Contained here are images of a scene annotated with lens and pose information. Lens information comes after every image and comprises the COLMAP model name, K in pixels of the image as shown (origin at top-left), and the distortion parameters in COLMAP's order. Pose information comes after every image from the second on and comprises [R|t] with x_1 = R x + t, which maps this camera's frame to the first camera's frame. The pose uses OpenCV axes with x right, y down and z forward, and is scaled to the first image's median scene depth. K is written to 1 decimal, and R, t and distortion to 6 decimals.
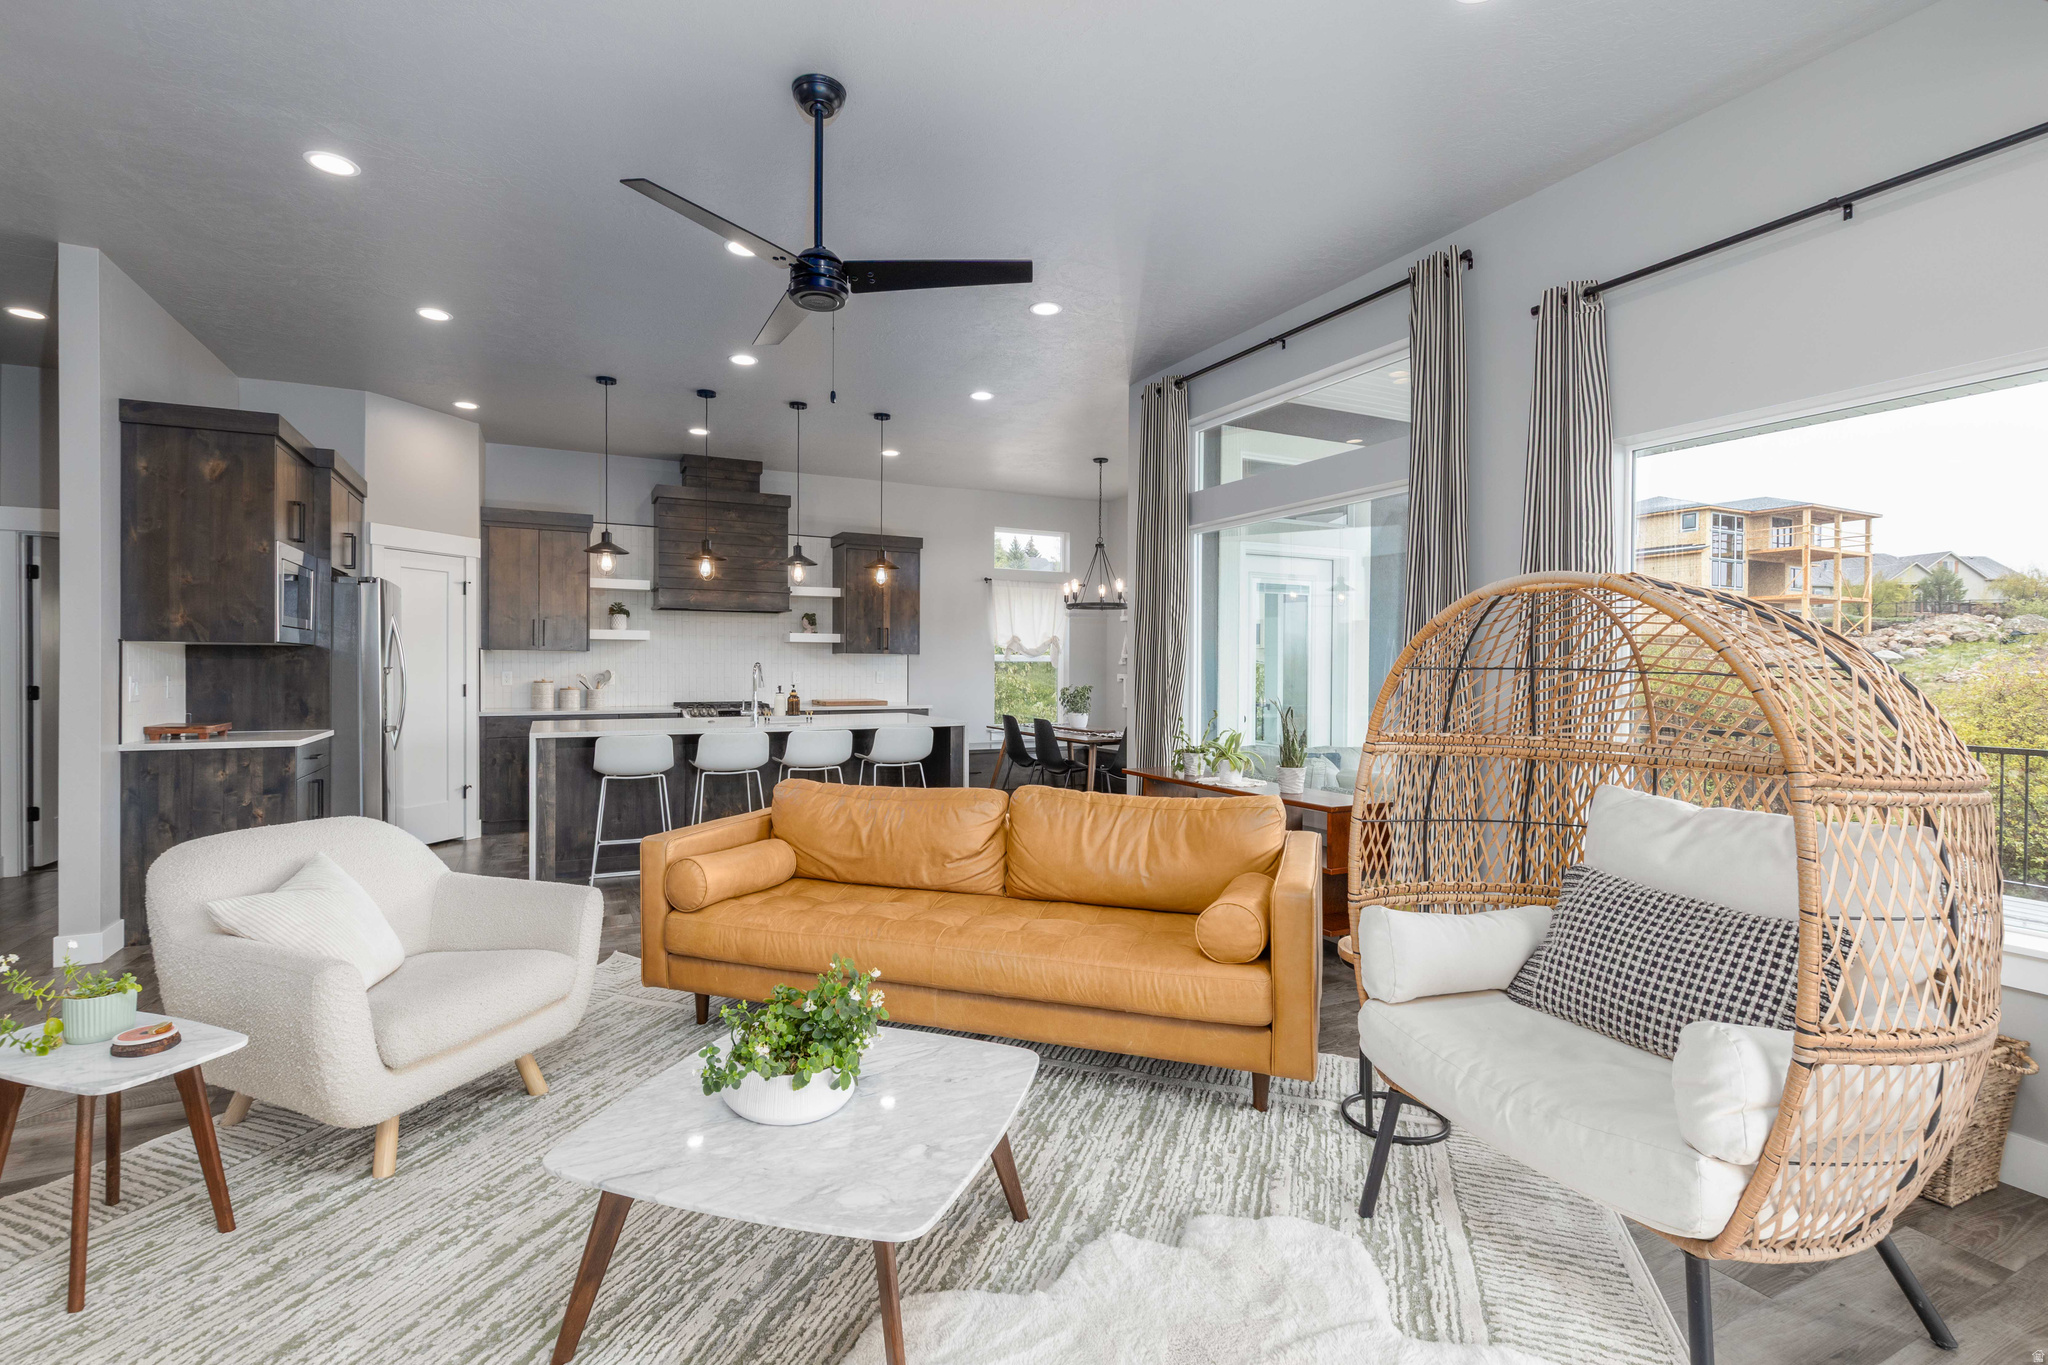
lens RADIAL K [[922.7, 0, 1022.3], [0, 922.7, 668.3], [0, 0, 1]] dist [0.003932, 0.000192]
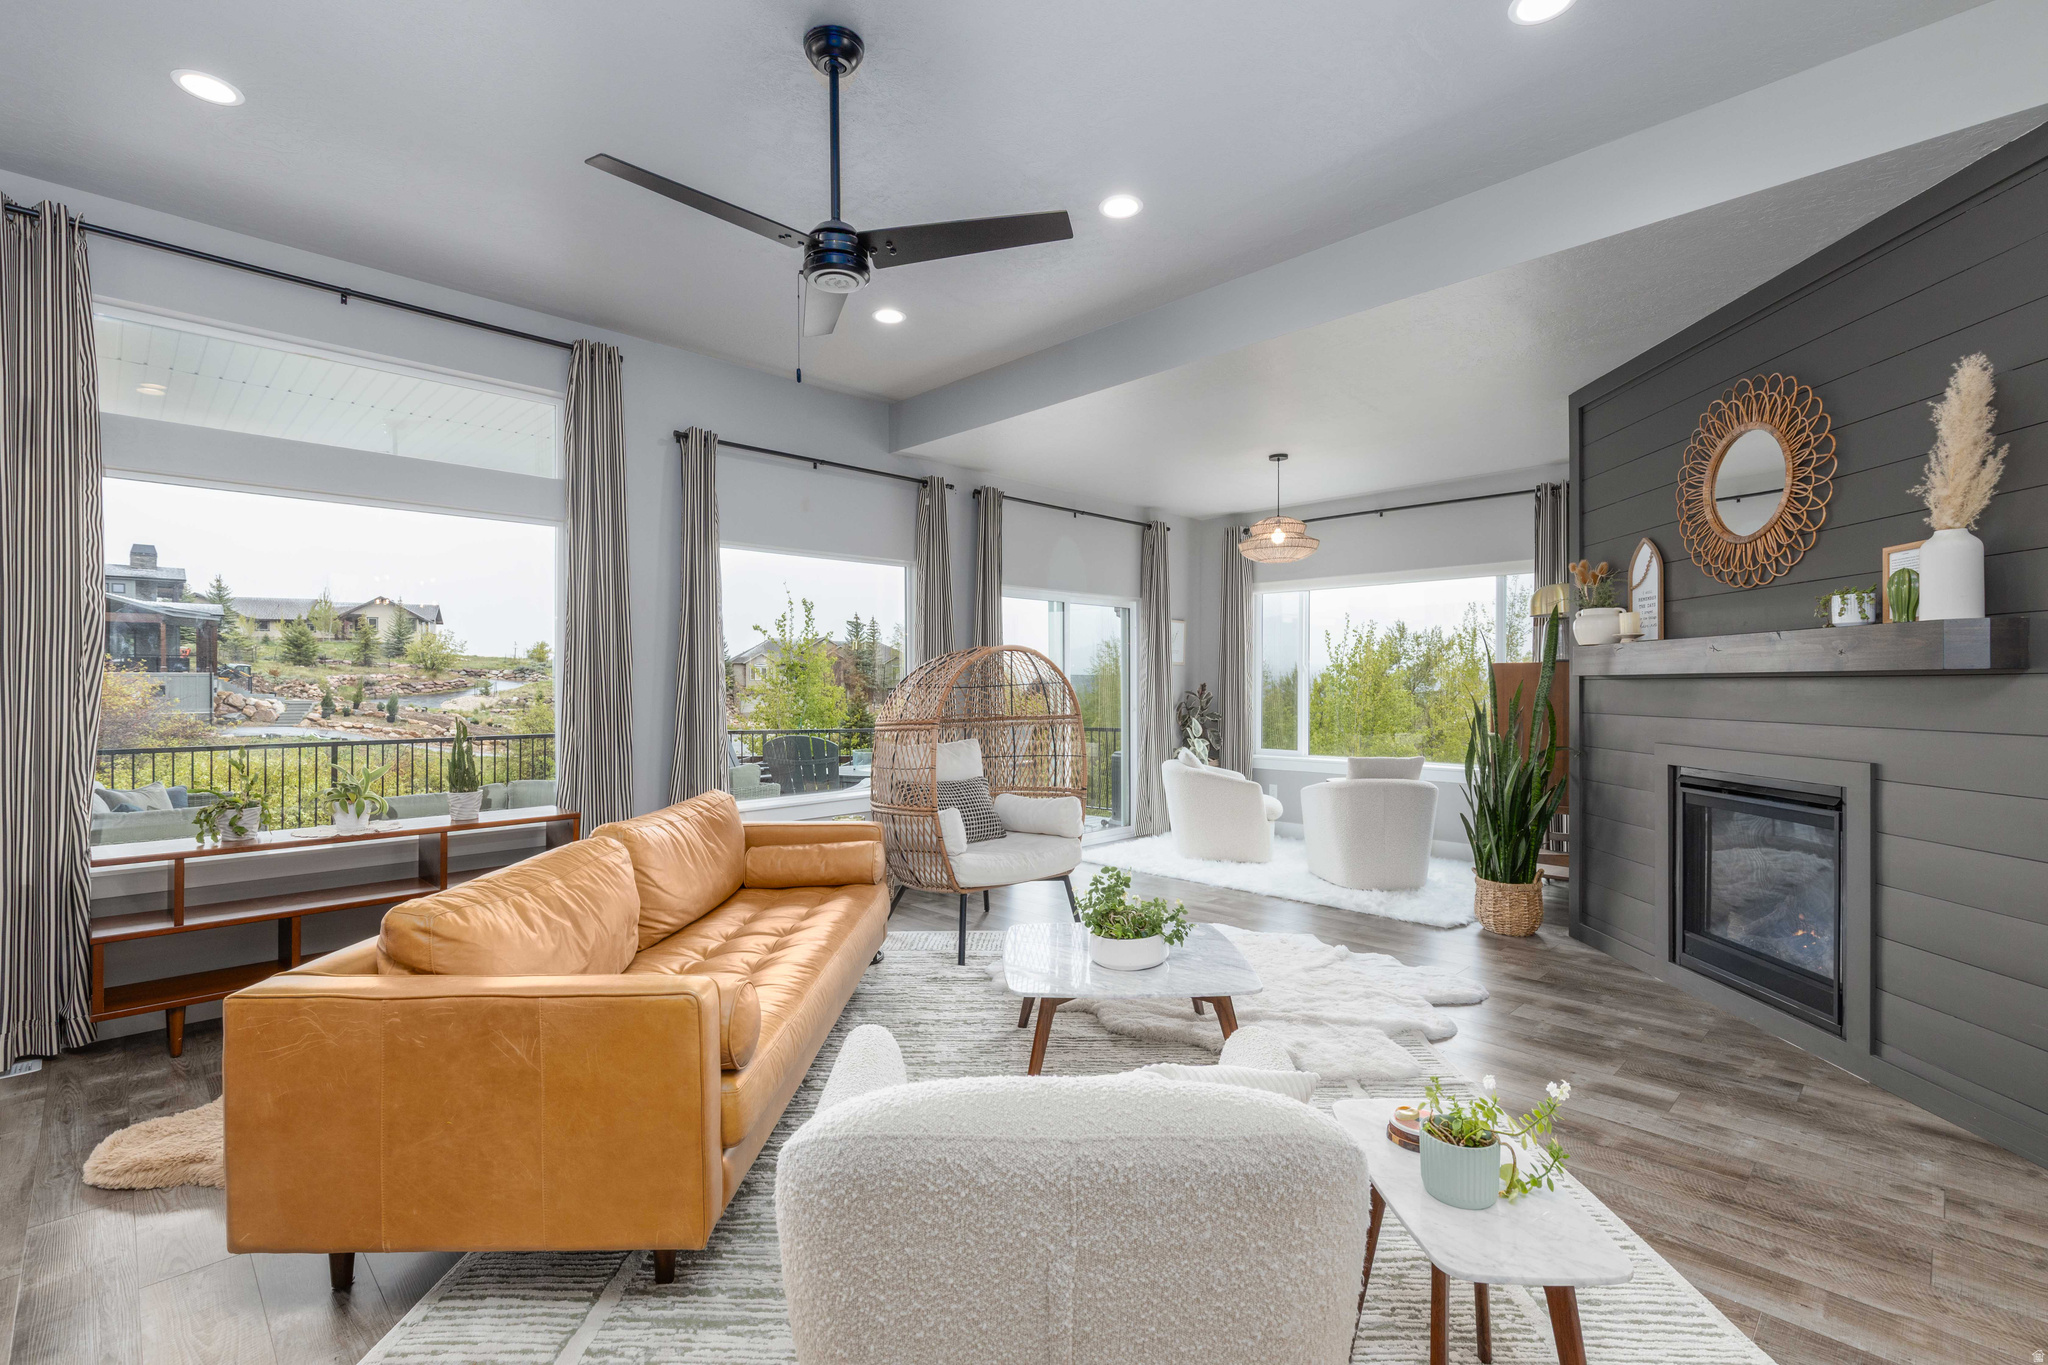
lens RADIAL K [[923.4, 0, 1016.5], [0, 923.4, 688.3], [0, 0, 1]] dist [0.007364, -0.000708]
pose [[-0.307908, -0.008831, 0.951375, -0.387830], [0.003368, 0.999941, 0.010372, -0.003213], [-0.951410, 0.006398, -0.307860, 0.378540]]
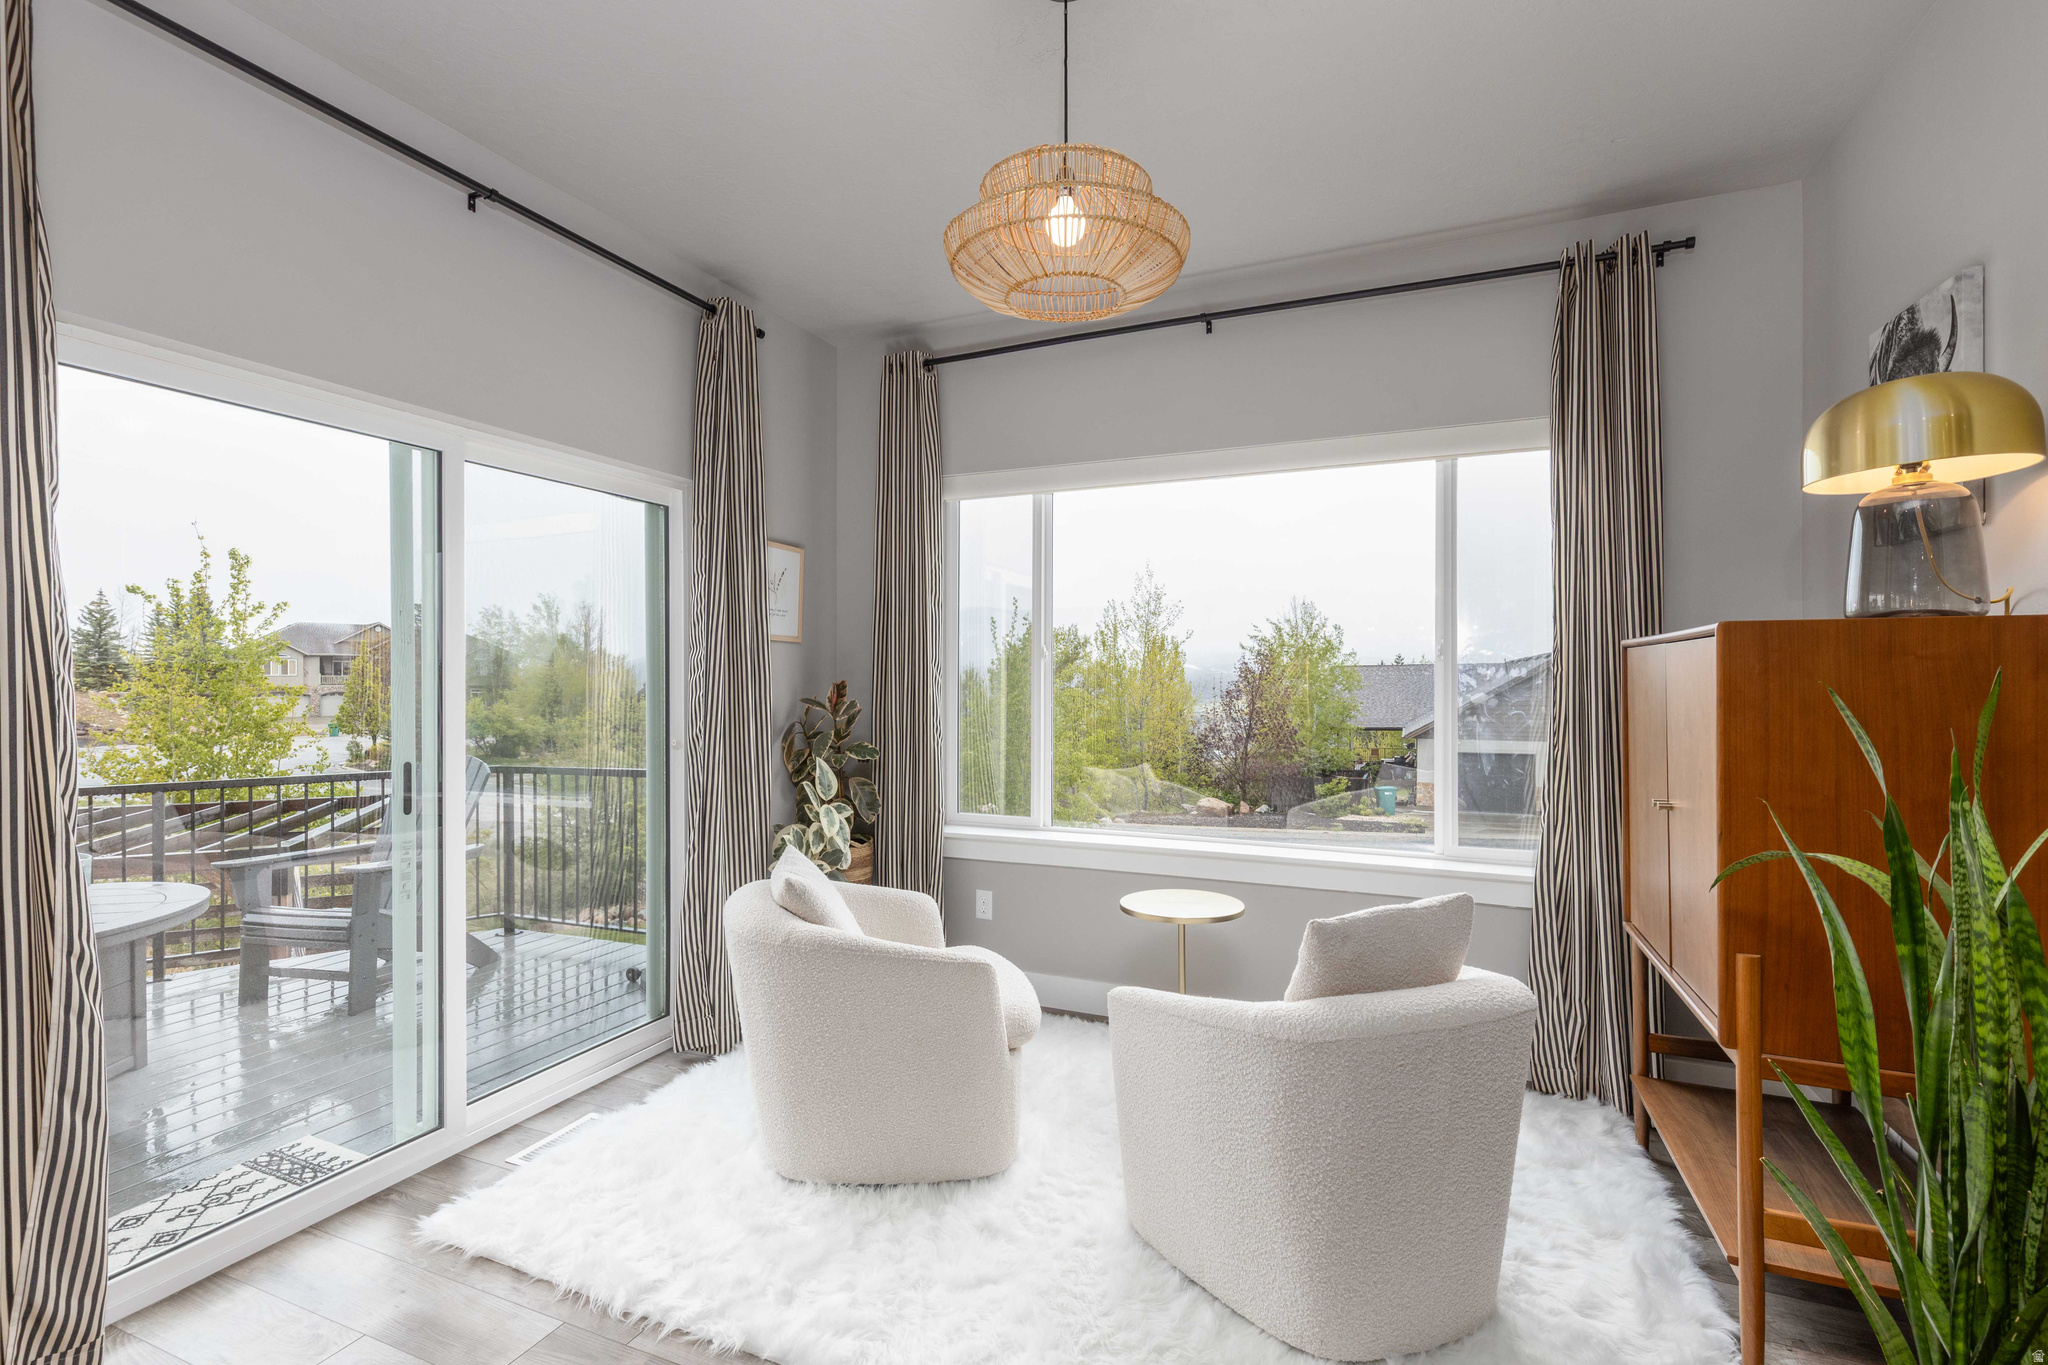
lens RADIAL K [[929.9, 0, 1033.2], [0, 929.9, 679.0], [0, 0, 1]] dist [0.003440, -0.000621]
pose [[-0.650750, -0.003839, 0.759282, 0.053738], [0.000153, 0.999987, 0.005187, -0.001047], [-0.759292, 0.003491, -0.650741, 0.126056]]
